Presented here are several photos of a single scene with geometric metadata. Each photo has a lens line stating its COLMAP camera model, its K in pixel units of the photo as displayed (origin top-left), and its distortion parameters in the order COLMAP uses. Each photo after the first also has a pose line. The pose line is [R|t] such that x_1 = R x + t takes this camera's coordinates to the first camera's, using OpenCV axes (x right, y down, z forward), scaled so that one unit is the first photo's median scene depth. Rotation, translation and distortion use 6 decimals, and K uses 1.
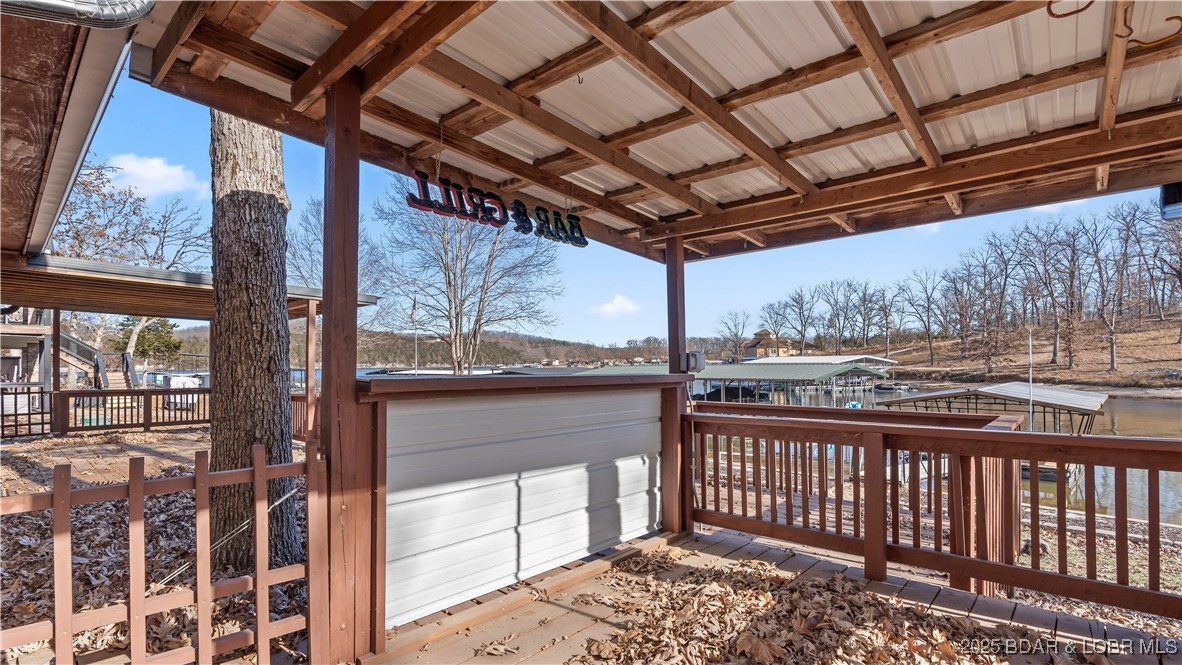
lens RADIAL K [[538.1, 0, 589.6], [0, 538.1, 359.5], [0, 0, 1]] dist [-0.004032, 0.000594]
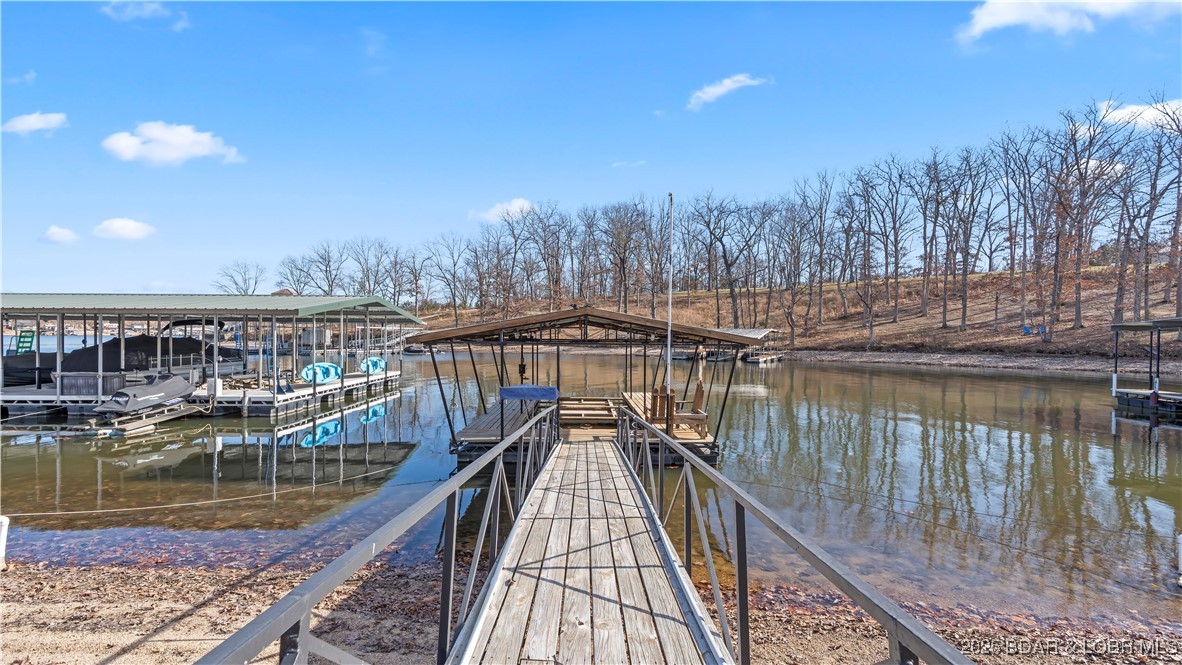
lens RADIAL K [[537.9, 0, 587.1], [0, 537.9, 335.9], [0, 0, 1]] dist [-0.009350, 0.003344]
pose [[0.684939, 0.012101, 0.728500, 0.055146], [-0.019406, 0.999810, 0.001638, 0.013674], [-0.728342, -0.015259, 0.685044, 0.104331]]
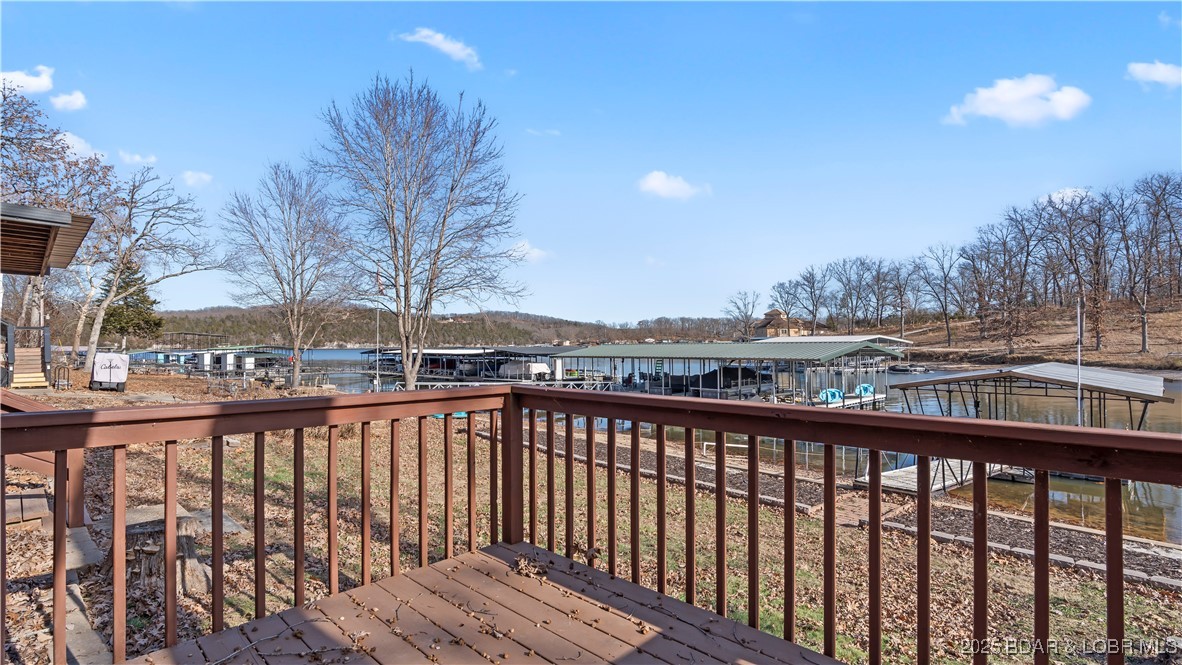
lens RADIAL K [[537.9, 0, 587.1], [0, 537.9, 335.9], [0, 0, 1]] dist [-0.009350, 0.003344]
pose [[0.999684, 0.002621, -0.024981, 0.012605], [-0.002817, 0.999966, -0.007791, 0.001572], [0.024959, 0.007859, 0.999658, 0.023470]]
